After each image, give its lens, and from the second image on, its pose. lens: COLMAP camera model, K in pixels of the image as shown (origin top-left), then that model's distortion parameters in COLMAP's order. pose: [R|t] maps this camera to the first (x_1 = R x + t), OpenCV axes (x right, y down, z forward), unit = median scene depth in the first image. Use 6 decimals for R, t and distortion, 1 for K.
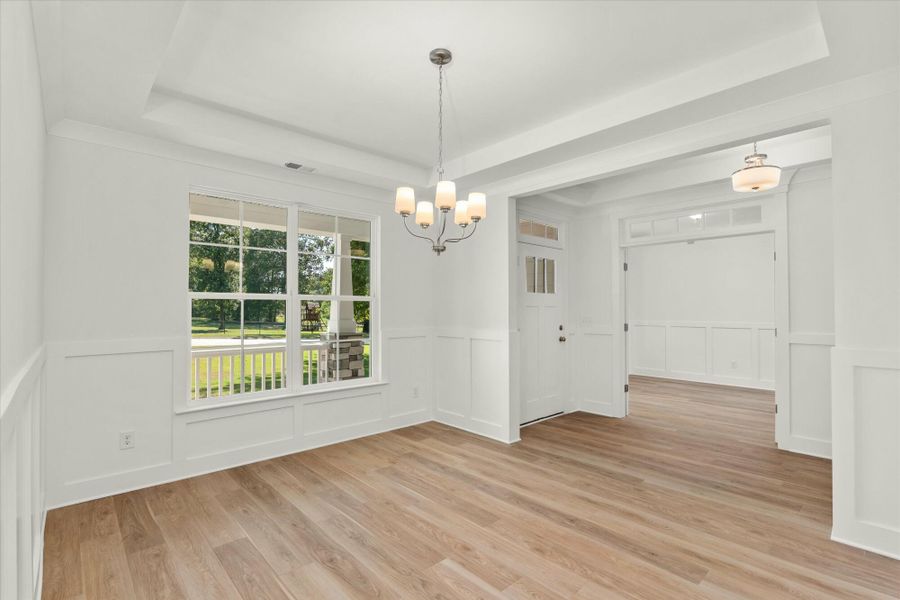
lens RADIAL K [[419.4, 0, 451.9], [0, 419.4, 304.7], [0, 0, 1]] dist [-0.006227, -0.000203]
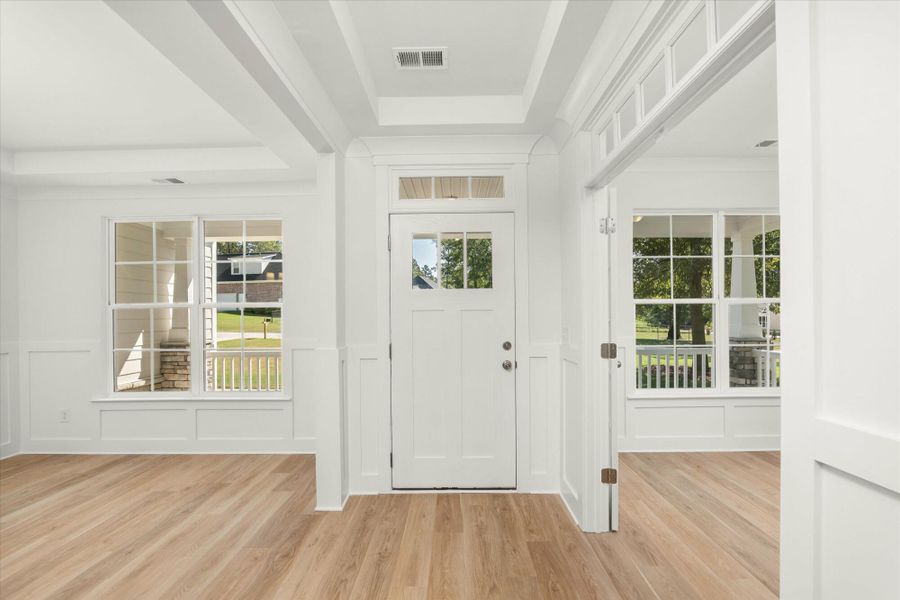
lens RADIAL K [[419.4, 0, 428.9], [0, 419.4, 321.1], [0, 0, 1]] dist [-0.006227, -0.000203]
pose [[0.724483, 0.004184, -0.689280, 0.837724], [0.015939, 0.999612, 0.022821, 0.007543], [0.689108, -0.027520, 0.724136, 0.712978]]
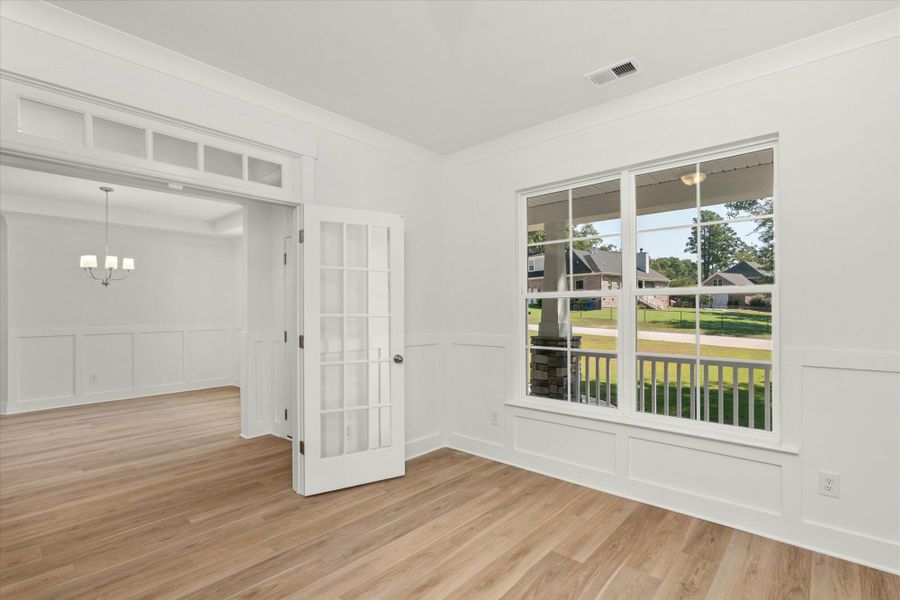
lens RADIAL K [[419.4, 0, 445.7], [0, 419.4, 297.0], [0, 0, 1]] dist [-0.006227, -0.000203]
pose [[0.092886, -0.026215, -0.995332, 1.405287], [0.018363, 0.999528, -0.024612, 0.016653], [0.995507, -0.015991, 0.093324, 1.591141]]
